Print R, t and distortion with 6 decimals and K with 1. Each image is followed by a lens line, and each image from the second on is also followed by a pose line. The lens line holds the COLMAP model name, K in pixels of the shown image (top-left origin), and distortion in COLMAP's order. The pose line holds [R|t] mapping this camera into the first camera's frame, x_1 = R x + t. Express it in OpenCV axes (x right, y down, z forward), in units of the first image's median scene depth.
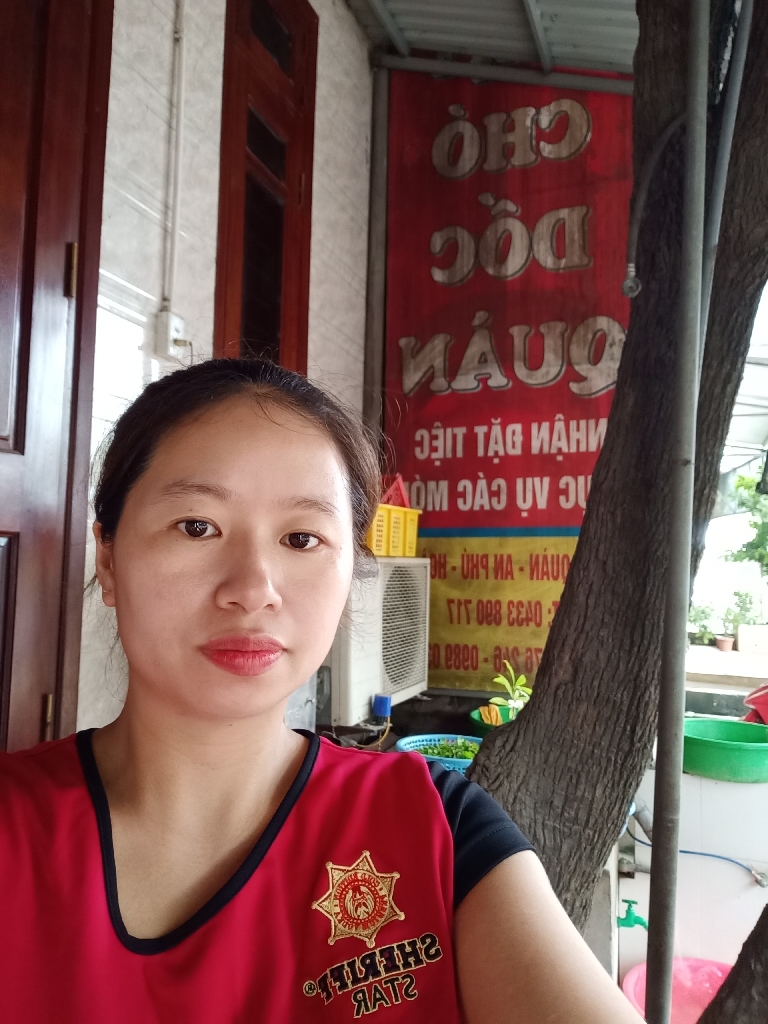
lens RADIAL K [[778.7, 0, 370.6], [0, 778.7, 512.3], [0, 0, 1]] dist [0.064250, -0.102770]
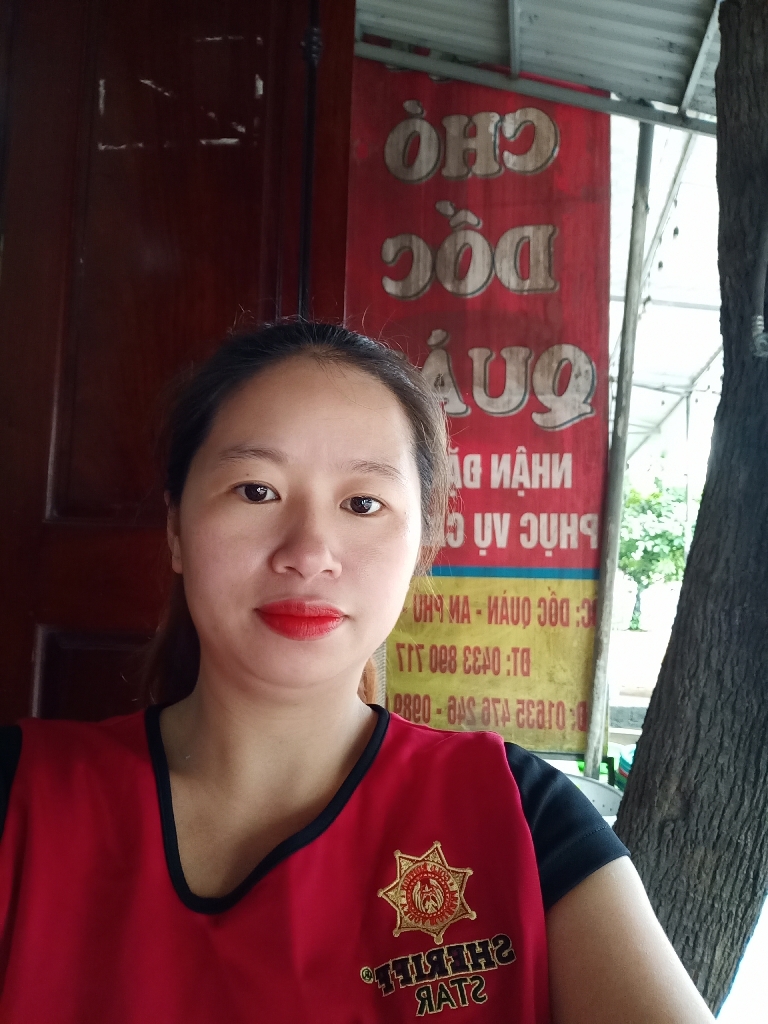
lens RADIAL K [[778.7, 0, 375.1], [0, 778.7, 512.5], [0, 0, 1]] dist [0.064250, -0.102770]
pose [[0.982604, 0.019433, 0.184691, -0.099442], [-0.020599, 0.999778, 0.004399, -0.046289], [-0.184565, -0.008127, 0.982787, 0.113268]]
